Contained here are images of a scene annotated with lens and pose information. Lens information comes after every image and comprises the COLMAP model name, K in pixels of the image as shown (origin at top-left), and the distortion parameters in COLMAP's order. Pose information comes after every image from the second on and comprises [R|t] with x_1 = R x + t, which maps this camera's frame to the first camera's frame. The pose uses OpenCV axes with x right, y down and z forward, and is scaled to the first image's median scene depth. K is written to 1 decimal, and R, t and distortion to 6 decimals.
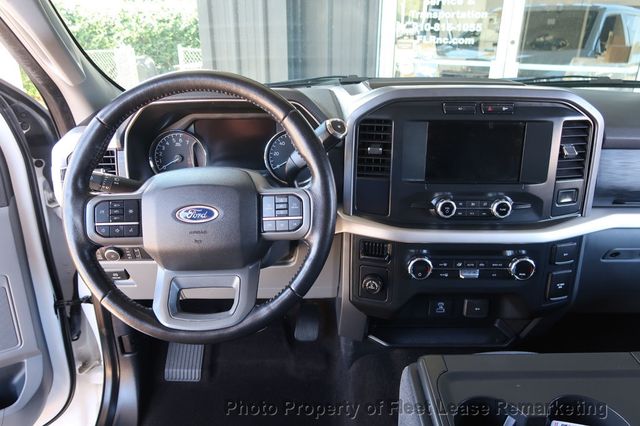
lens RADIAL K [[440.9, 0, 320.0], [0, 440.9, 213.0], [0, 0, 1]] dist [-0.020244, 0.000224]
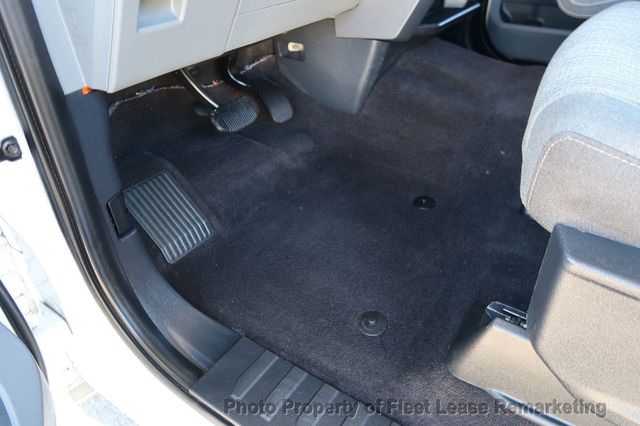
lens RADIAL K [[440.9, 0, 320.0], [0, 440.9, 213.0], [0, 0, 1]] dist [-0.020244, 0.000224]
pose [[0.546403, -0.481918, 0.684981, -0.935532], [0.334388, 0.875380, 0.349135, 0.285548], [-0.767873, 0.038281, 0.639457, 0.735877]]
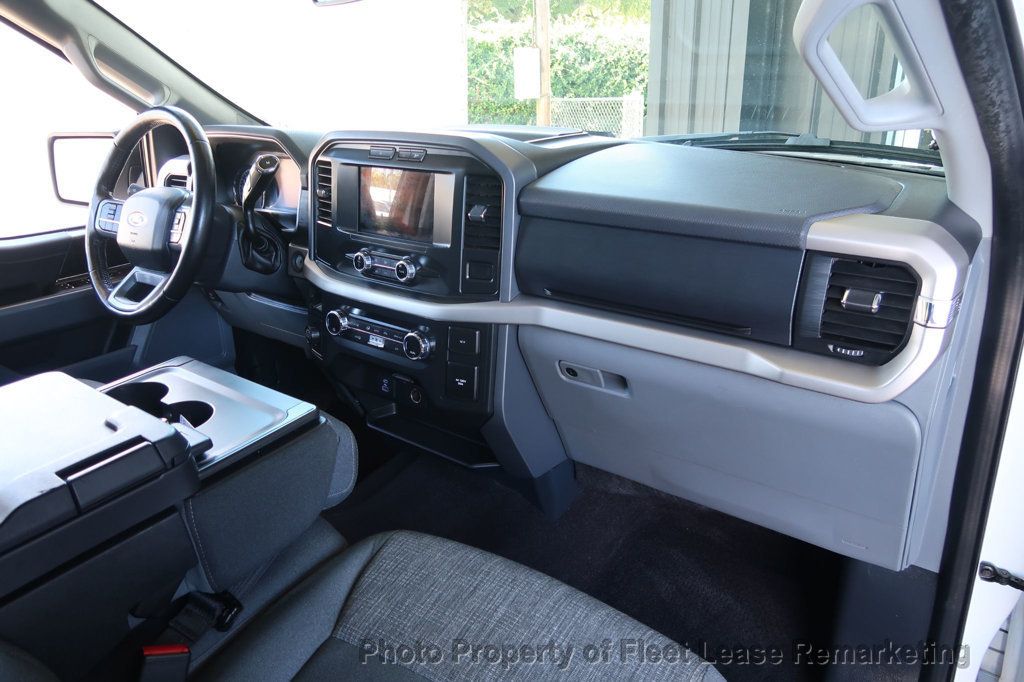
lens RADIAL K [[705.4, 0, 512.0], [0, 705.4, 341.0], [0, 0, 1]] dist [-0.020244, 0.000224]
pose [[0.795256, 0.197483, -0.573208, 1.368367], [-0.211735, 0.976397, 0.042635, 0.020379], [0.568099, 0.087462, 0.818300, 0.004122]]
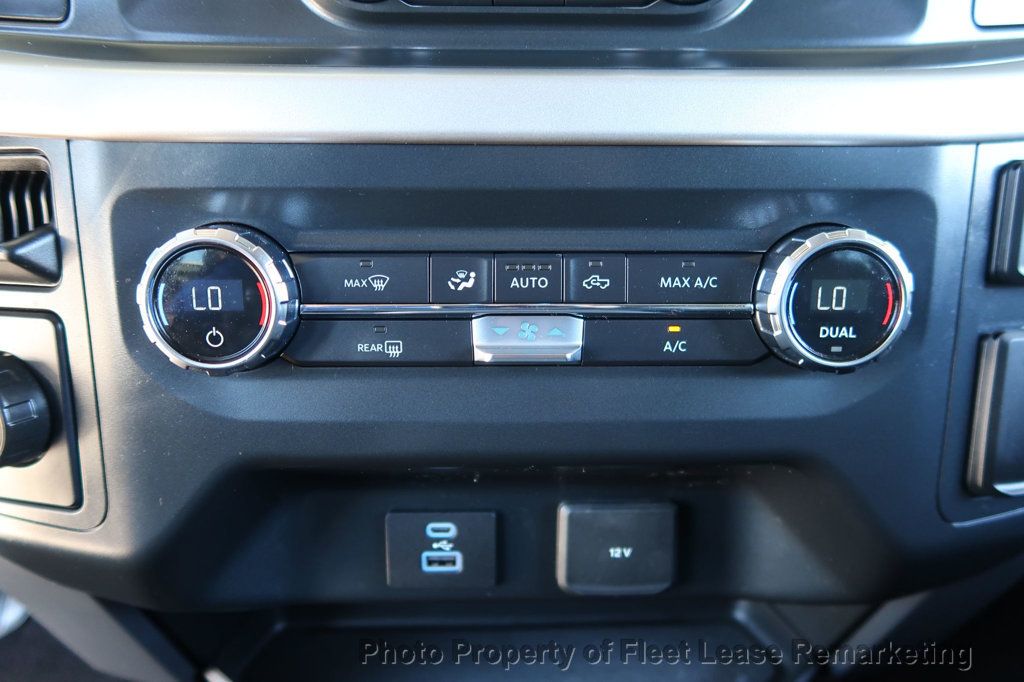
lens RADIAL K [[703.0, 0, 512.0], [0, 703.0, 341.0], [0, 0, 1]] dist [-0.000496, 0.000875]
pose [[0.999541, -0.008221, 0.029158, 0.327313], [0.010789, 0.995968, -0.089061, 0.164142], [-0.028308, 0.089334, 0.995599, 0.732391]]
